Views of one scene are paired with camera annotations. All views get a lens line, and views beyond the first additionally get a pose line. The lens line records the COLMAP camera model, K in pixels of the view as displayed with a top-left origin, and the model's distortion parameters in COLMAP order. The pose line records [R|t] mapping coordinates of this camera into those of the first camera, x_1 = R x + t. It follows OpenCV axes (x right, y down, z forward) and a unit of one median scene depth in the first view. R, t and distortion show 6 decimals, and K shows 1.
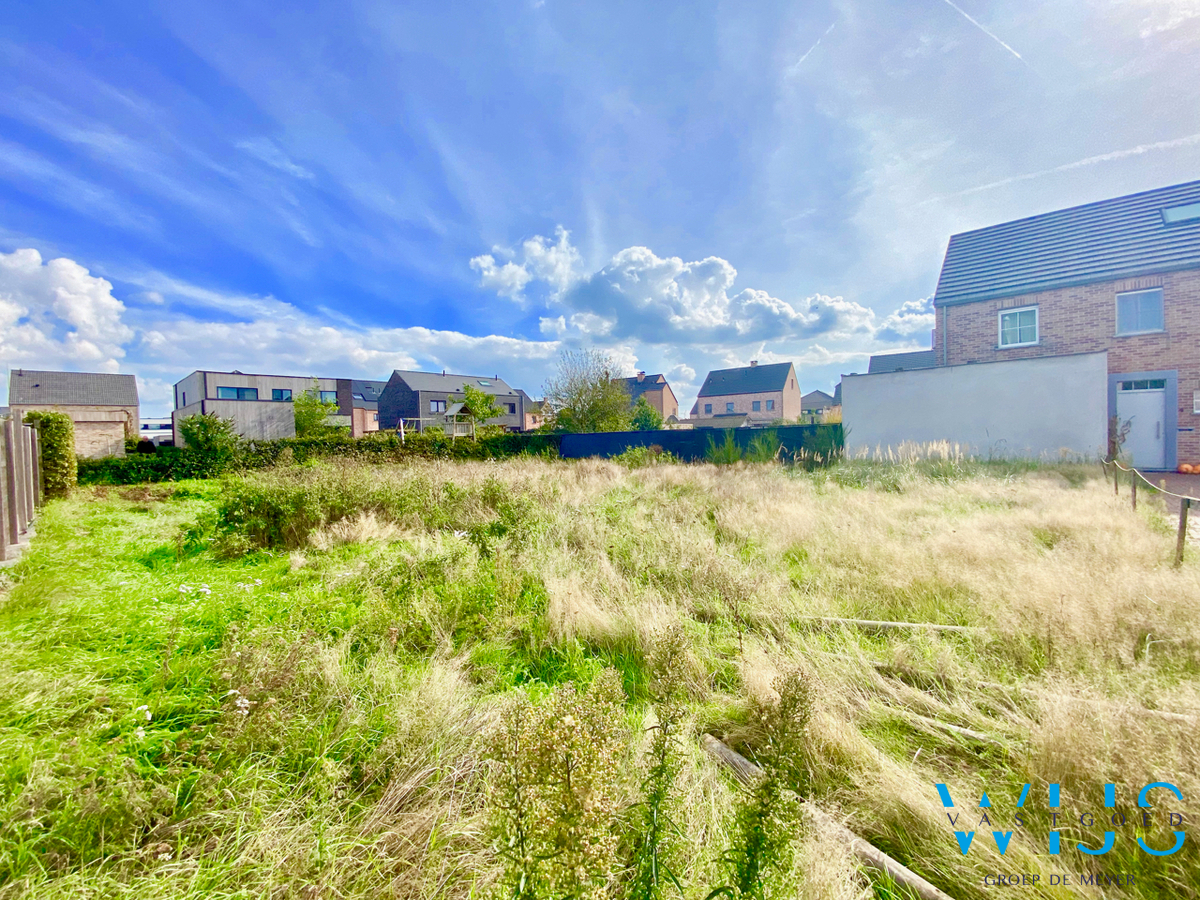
lens RADIAL K [[480.2, 0, 600.0], [0, 480.2, 450.0], [0, 0, 1]] dist [0.024671, -0.021817]
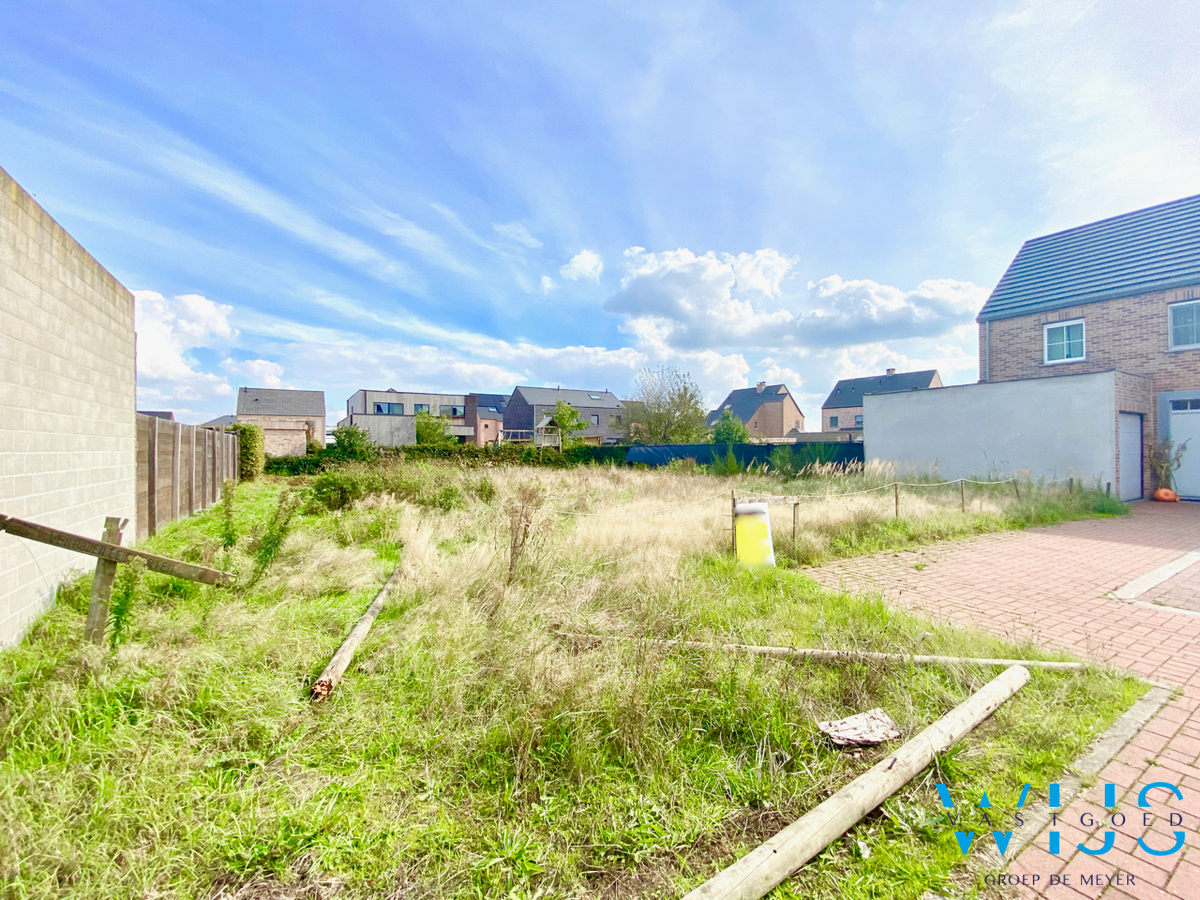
lens RADIAL K [[491.2, 0, 600.0], [0, 491.2, 450.0], [0, 0, 1]] dist [0.000686, -0.008922]
pose [[0.963275, 0.022731, -0.267554, 0.236515], [-0.028894, 0.999400, -0.019121, -0.000732], [0.266958, 0.026150, 0.963353, -0.135552]]
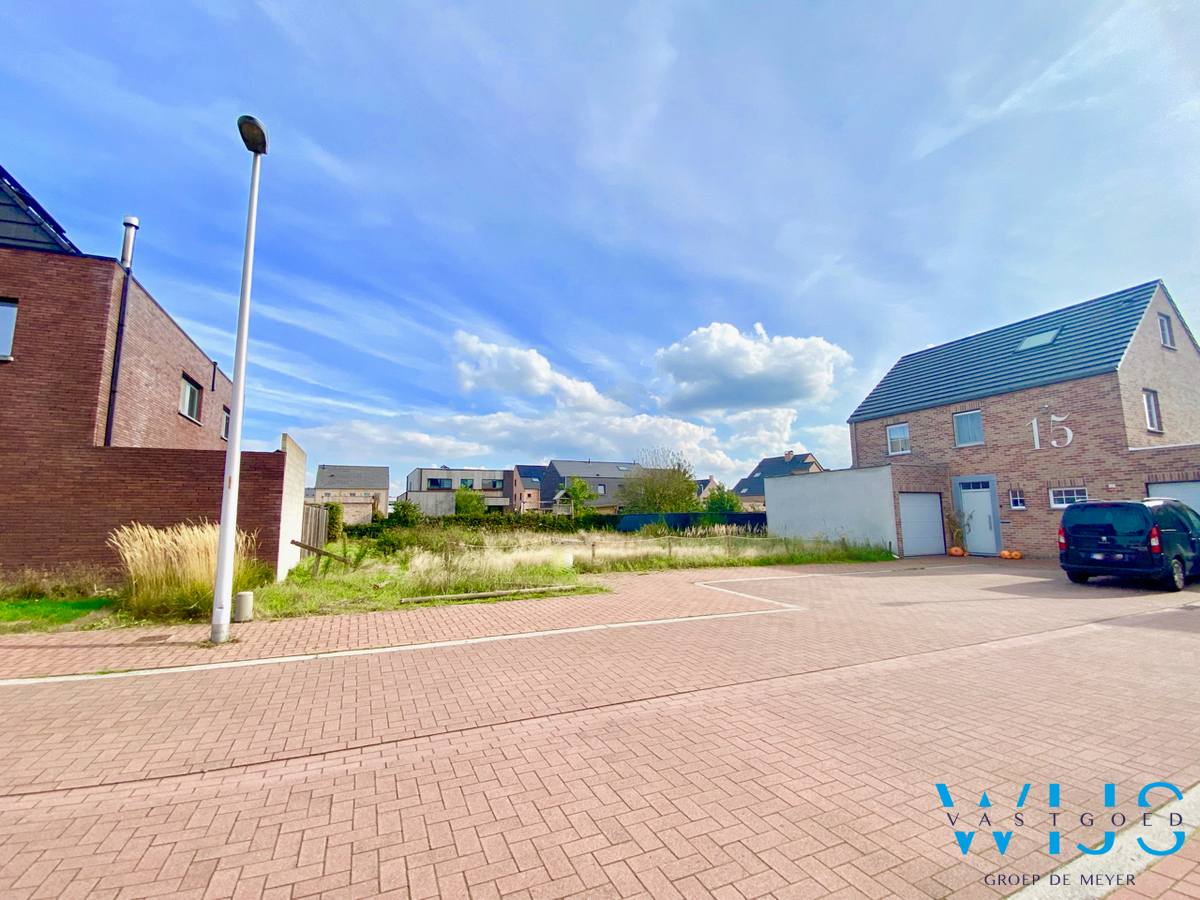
lens RADIAL K [[480.2, 0, 600.0], [0, 480.2, 450.0], [0, 0, 1]] dist [0.024671, -0.021817]
pose [[0.932266, -0.031150, -0.360431, 0.541207], [-0.026334, 0.987800, -0.153483, -0.005785], [0.360815, 0.152578, 0.920072, -0.435249]]
